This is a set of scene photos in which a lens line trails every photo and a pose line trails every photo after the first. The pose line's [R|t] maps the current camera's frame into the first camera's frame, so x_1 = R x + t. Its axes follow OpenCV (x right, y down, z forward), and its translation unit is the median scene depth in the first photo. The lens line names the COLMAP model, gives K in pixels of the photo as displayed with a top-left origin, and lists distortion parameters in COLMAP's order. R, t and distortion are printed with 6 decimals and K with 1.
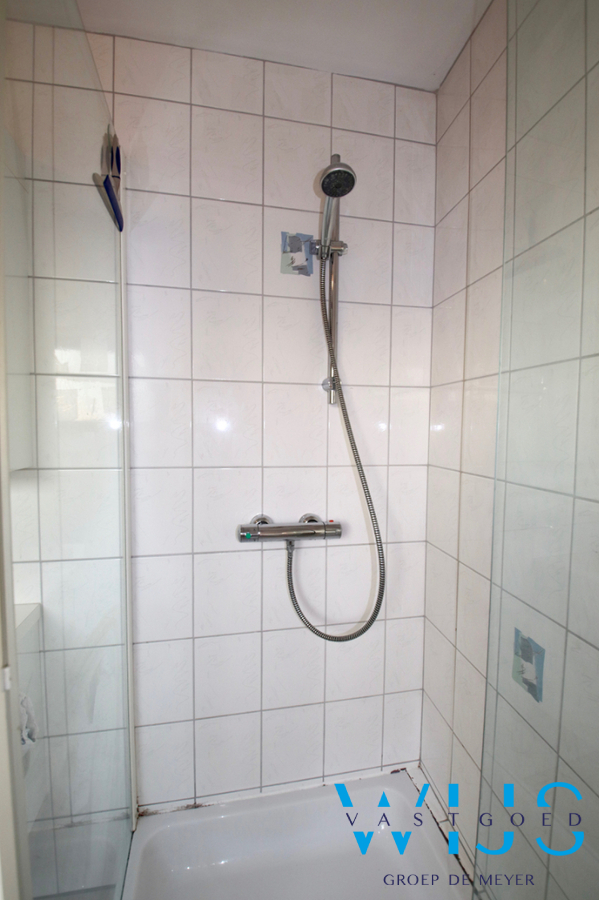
lens RADIAL K [[434.9, 0, 299.5], [0, 434.9, 450.0], [0, 0, 1]] dist [0.002302, -0.000623]
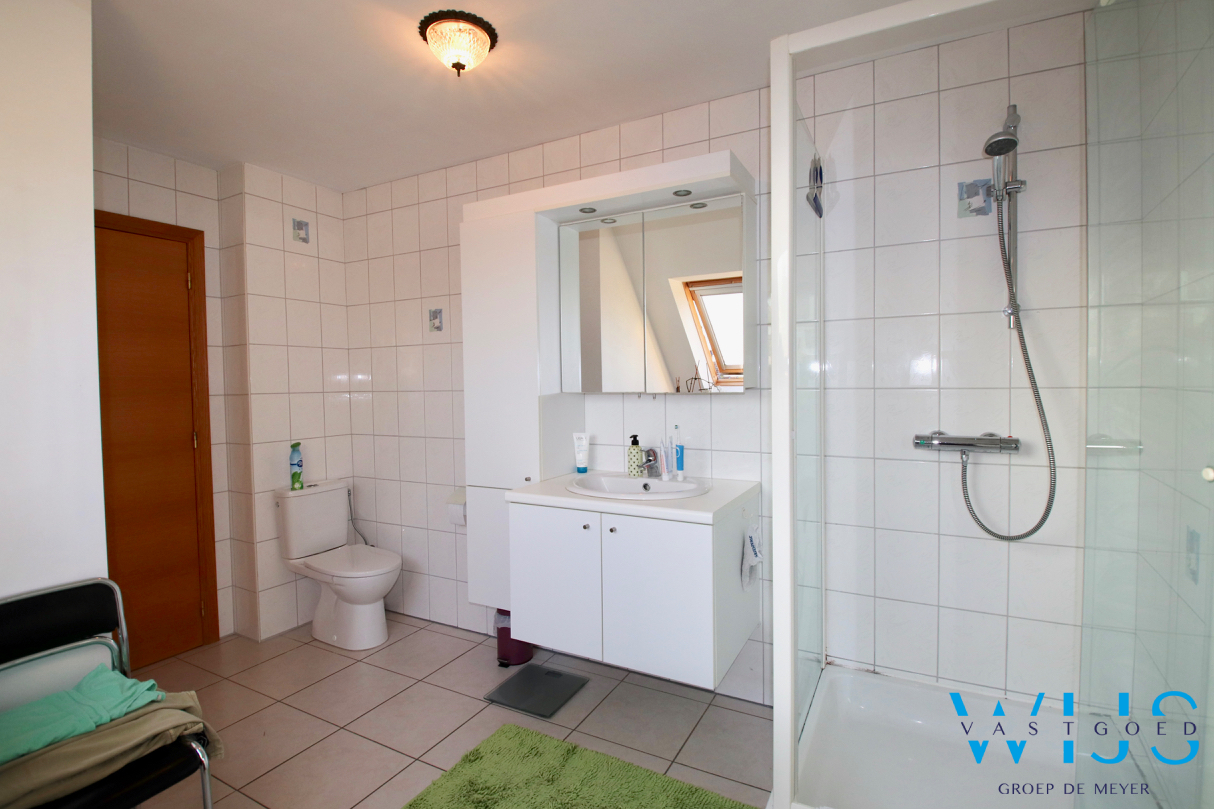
lens RADIAL K [[557.9, 0, 613.7], [0, 557.9, 406.5], [0, 0, 1]] dist [0.004954, -0.018234]
pose [[0.766048, 0.008184, -0.642731, 0.210923], [-0.009782, 0.999952, 0.001073, 0.097300], [0.642709, 0.005466, 0.766091, -0.707810]]
